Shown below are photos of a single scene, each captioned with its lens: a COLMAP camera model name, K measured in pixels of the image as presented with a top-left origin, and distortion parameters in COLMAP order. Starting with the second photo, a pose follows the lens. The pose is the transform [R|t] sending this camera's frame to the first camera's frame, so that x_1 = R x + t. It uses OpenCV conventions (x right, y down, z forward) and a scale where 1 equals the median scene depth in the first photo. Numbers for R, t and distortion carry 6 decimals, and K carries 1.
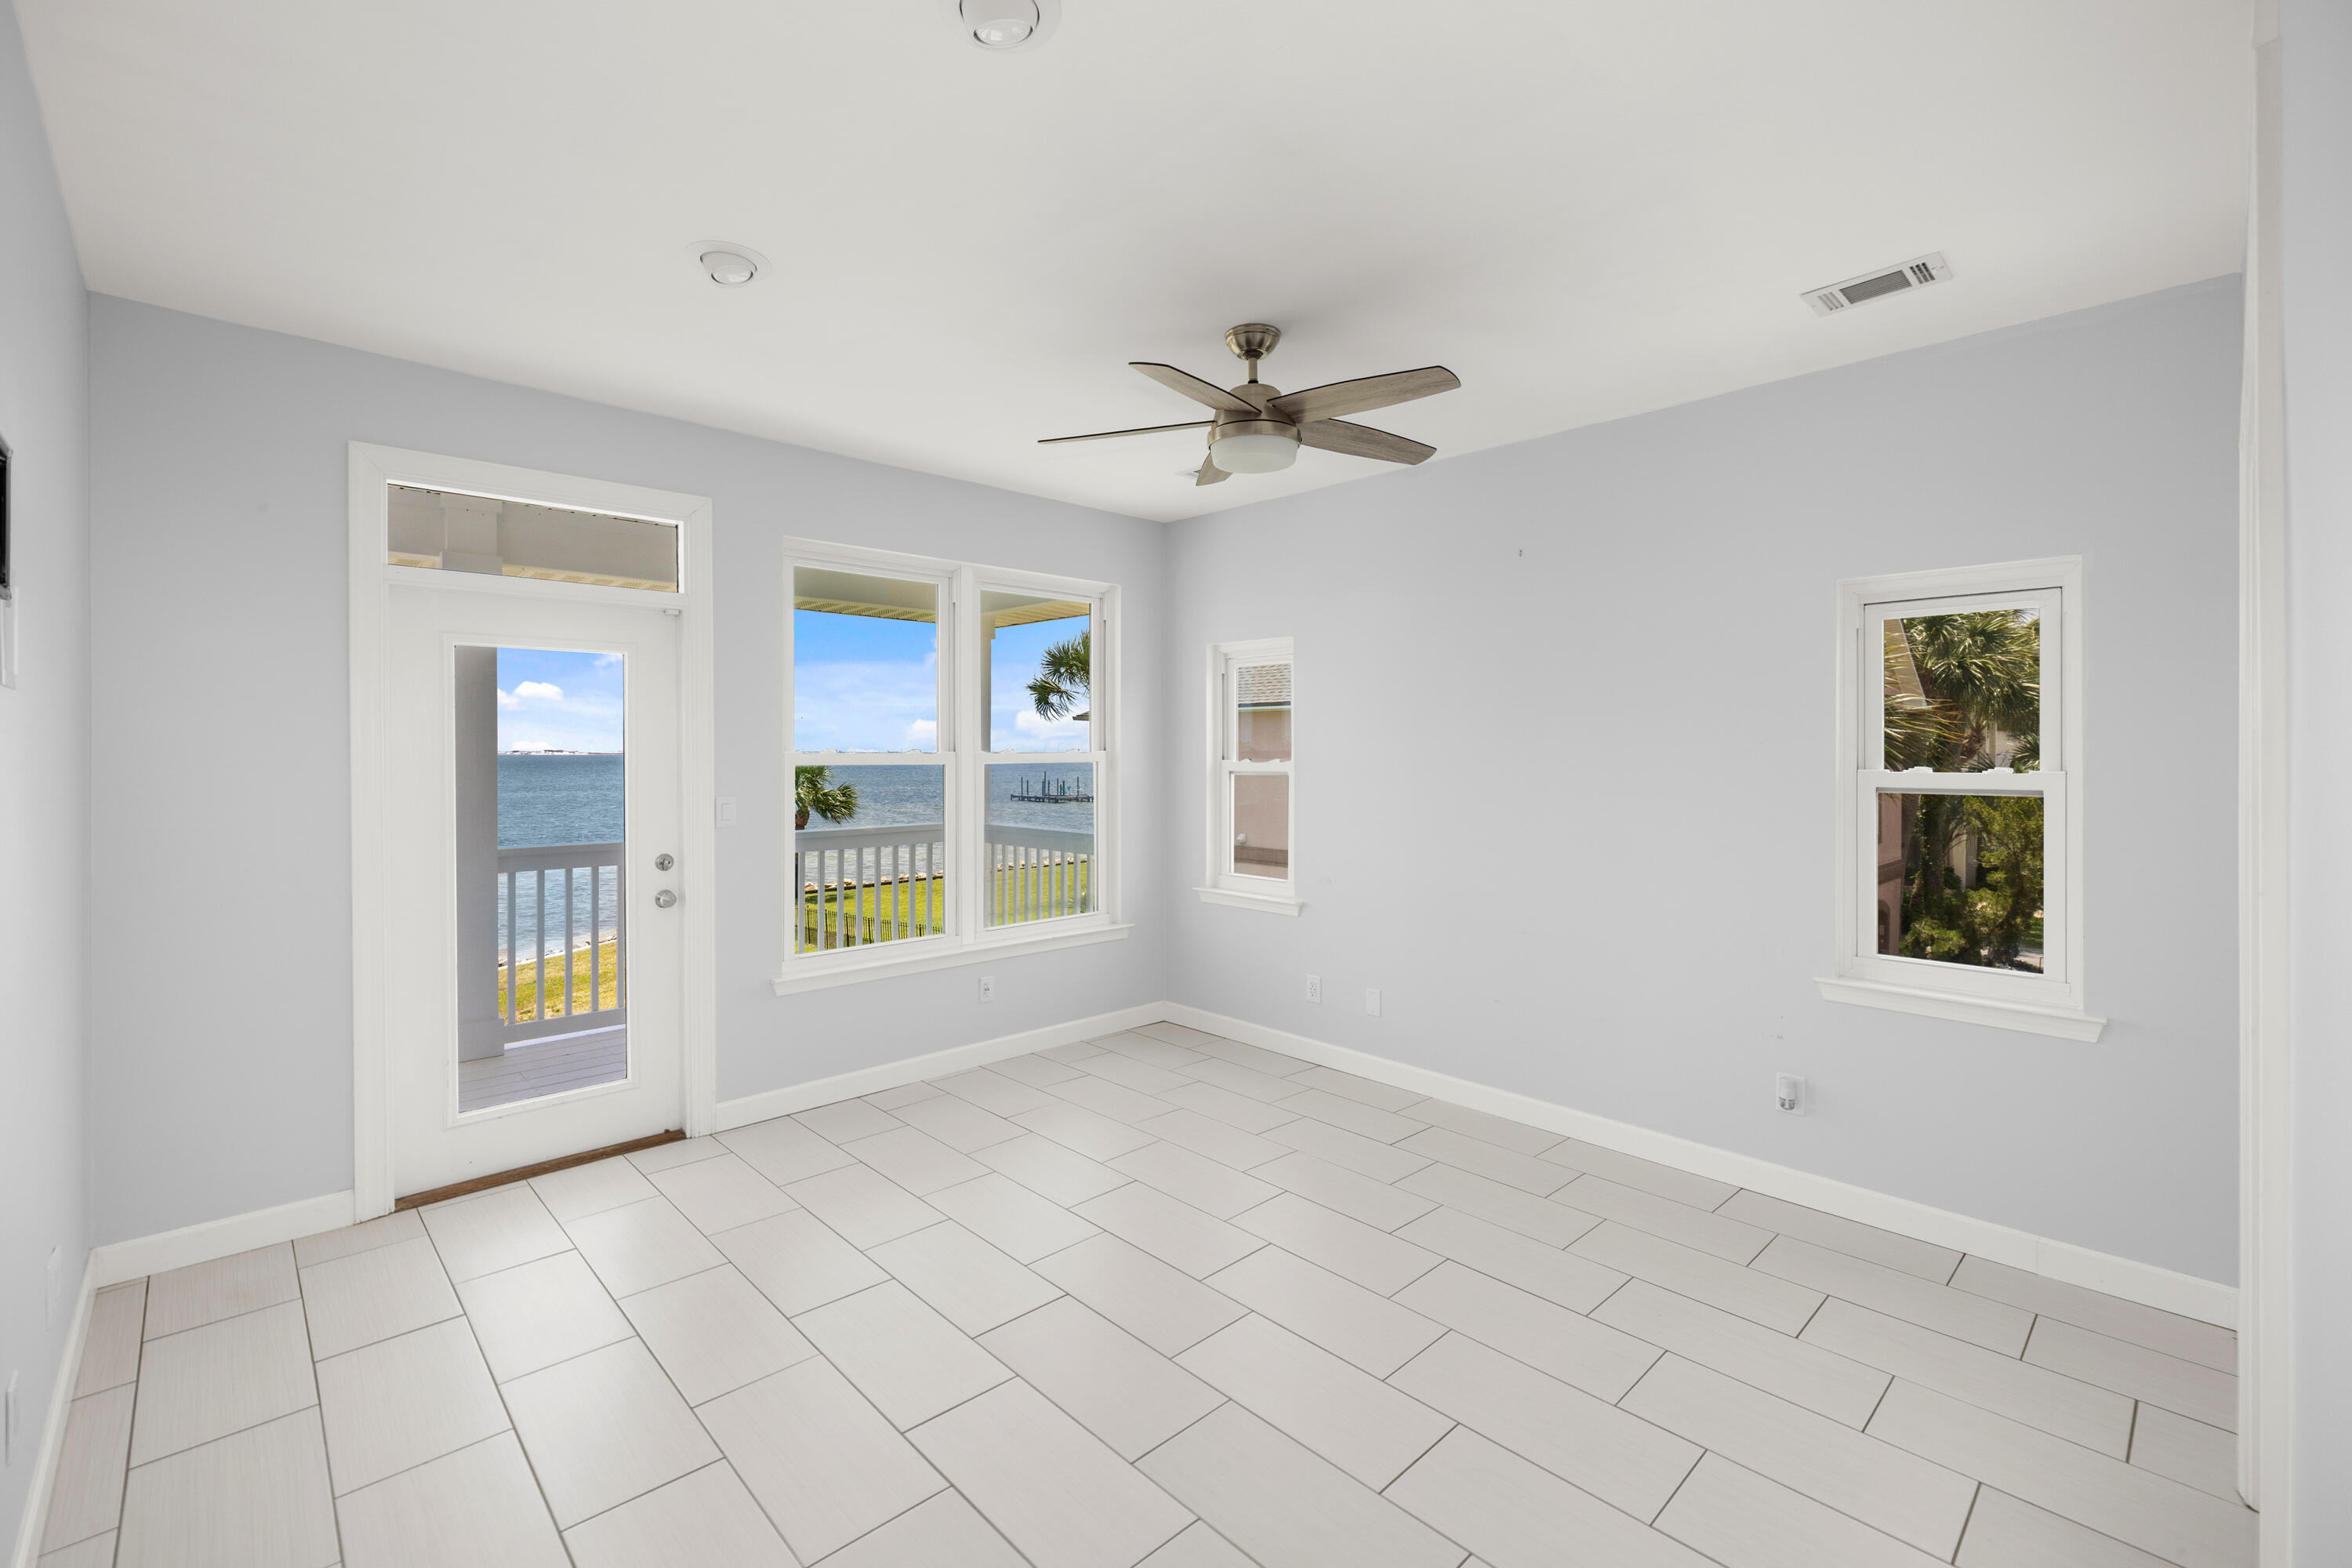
lens RADIAL K [[992.2, 0, 1160.4], [0, 992.2, 771.6], [0, 0, 1]] dist [-0.001757, 0.000037]
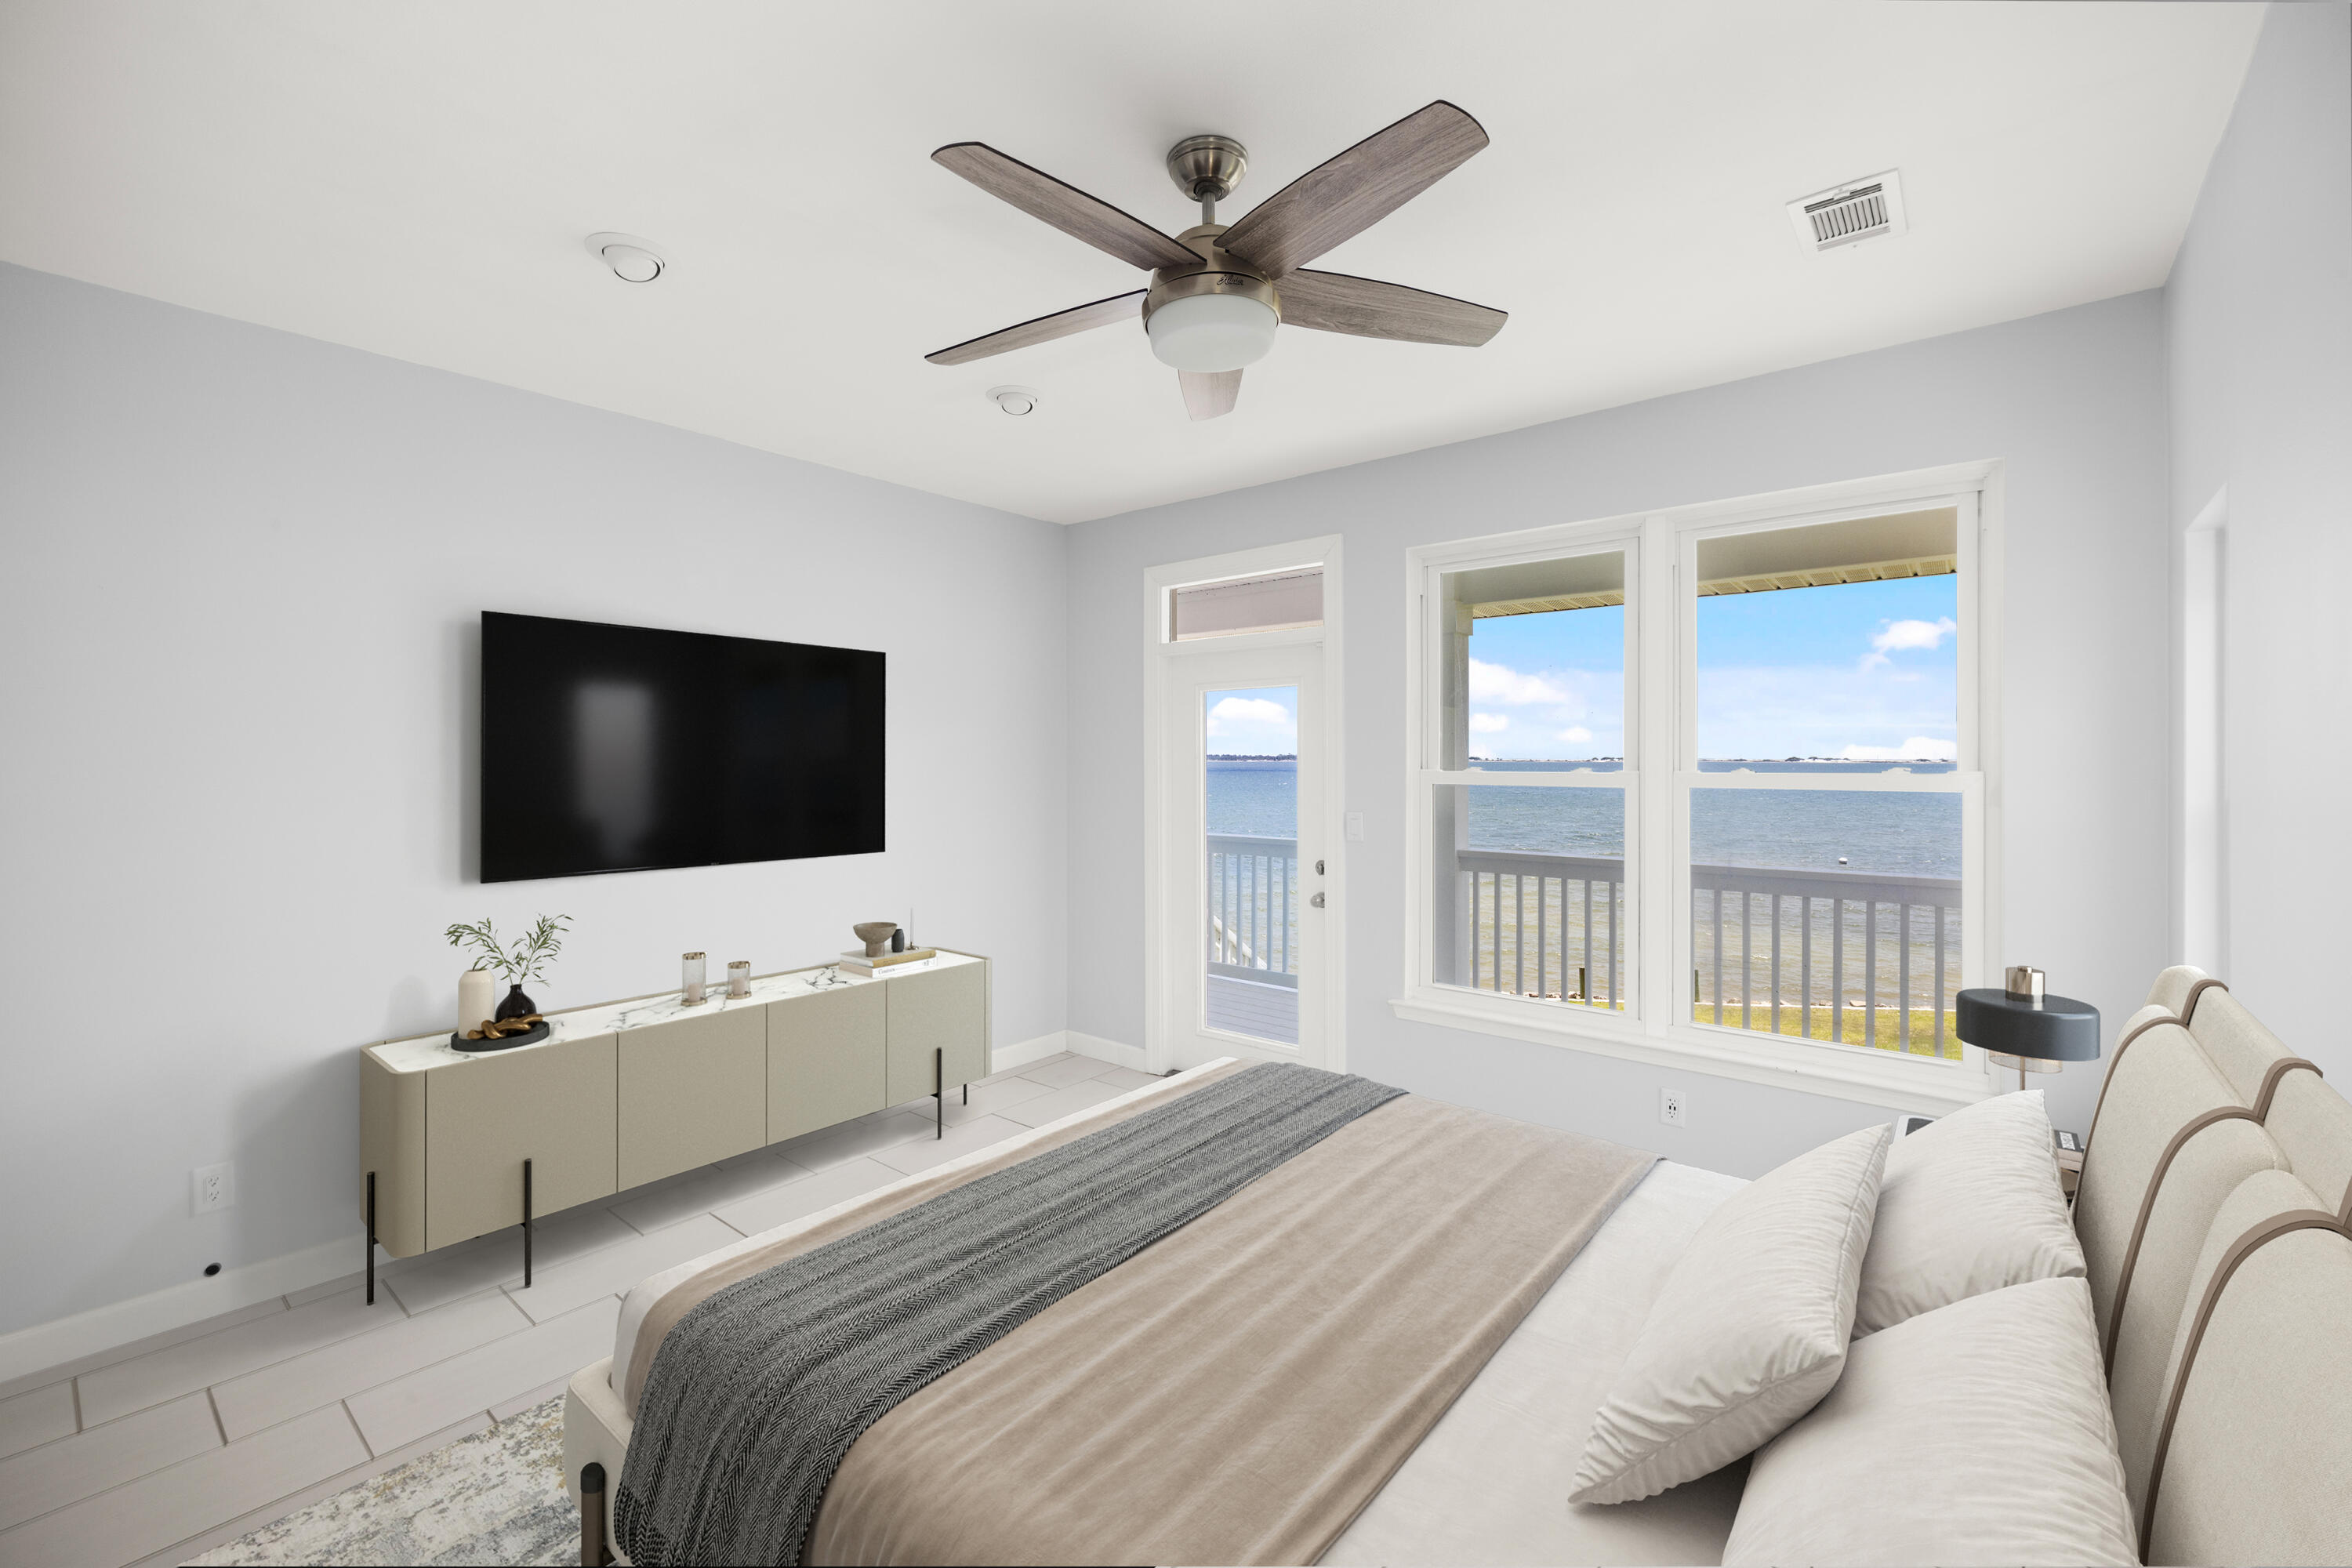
lens RADIAL K [[992.2, 0, 1160.4], [0, 992.2, 771.6], [0, 0, 1]] dist [-0.001757, 0.000037]
pose [[0.116350, 0.005315, -0.993194, 0.495870], [-0.025441, 0.999674, 0.002369, -0.012247], [0.992882, 0.024992, 0.116447, 0.573711]]
